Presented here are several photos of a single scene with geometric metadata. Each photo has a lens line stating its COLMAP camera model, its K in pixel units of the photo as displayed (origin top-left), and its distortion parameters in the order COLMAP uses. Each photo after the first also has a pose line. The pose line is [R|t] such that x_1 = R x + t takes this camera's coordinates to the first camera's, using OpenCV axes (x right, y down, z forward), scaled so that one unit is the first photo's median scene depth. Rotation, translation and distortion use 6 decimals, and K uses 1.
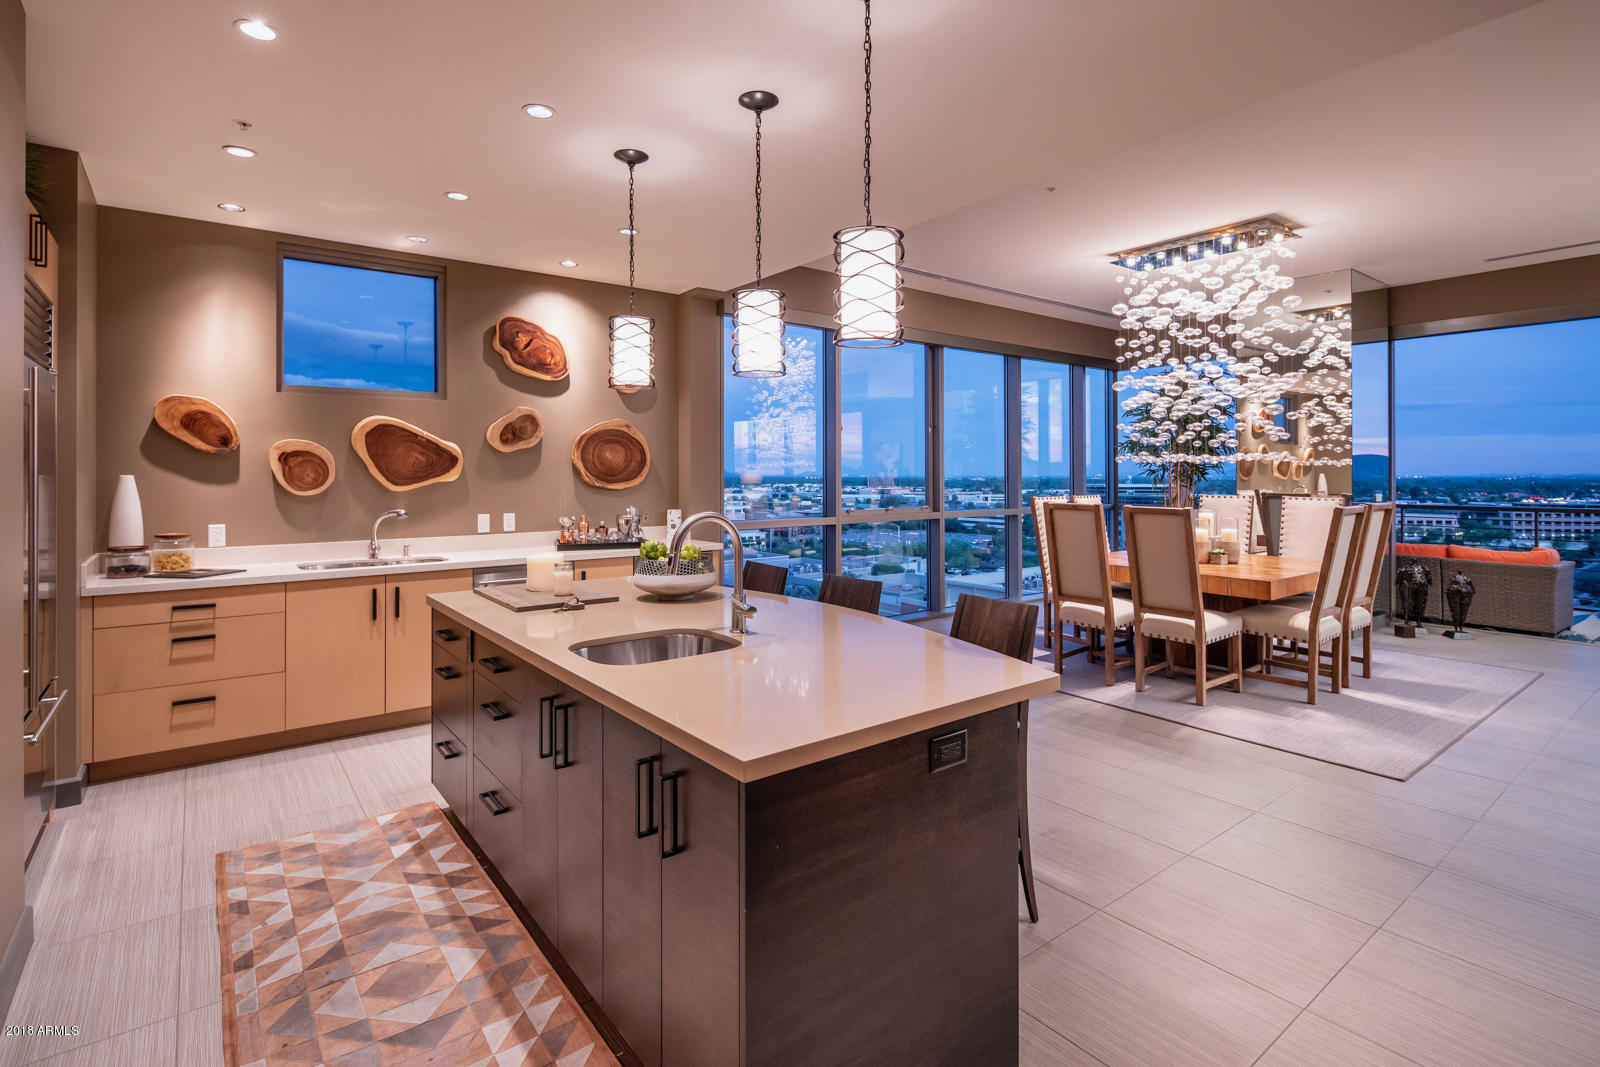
lens RADIAL K [[771.7, 0, 793.1], [0, 771.7, 470.4], [0, 0, 1]] dist [-0.001282, -0.001496]
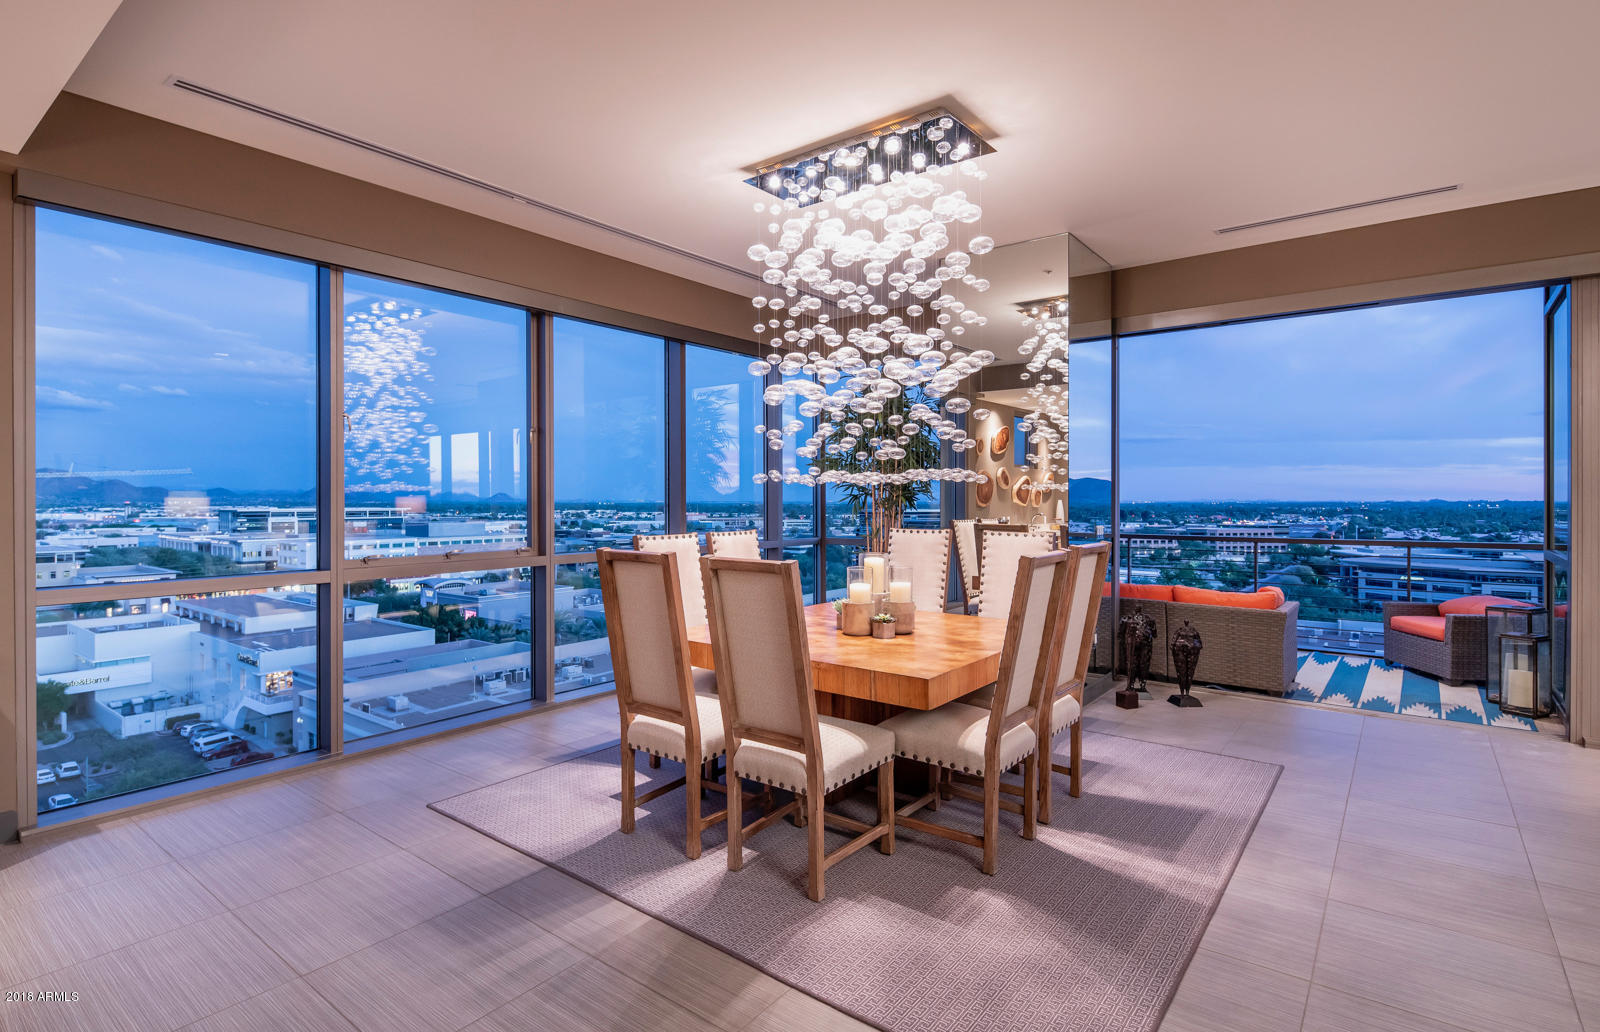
lens RADIAL K [[790.0, 0, 792.3], [0, 790.0, 502.5], [0, 0, 1]] dist [0.000974, -0.001008]
pose [[0.966721, -0.000809, 0.255833, 0.277863], [-0.001335, 0.999965, 0.008207, 0.000565], [-0.255831, -0.008276, 0.966686, 0.333797]]
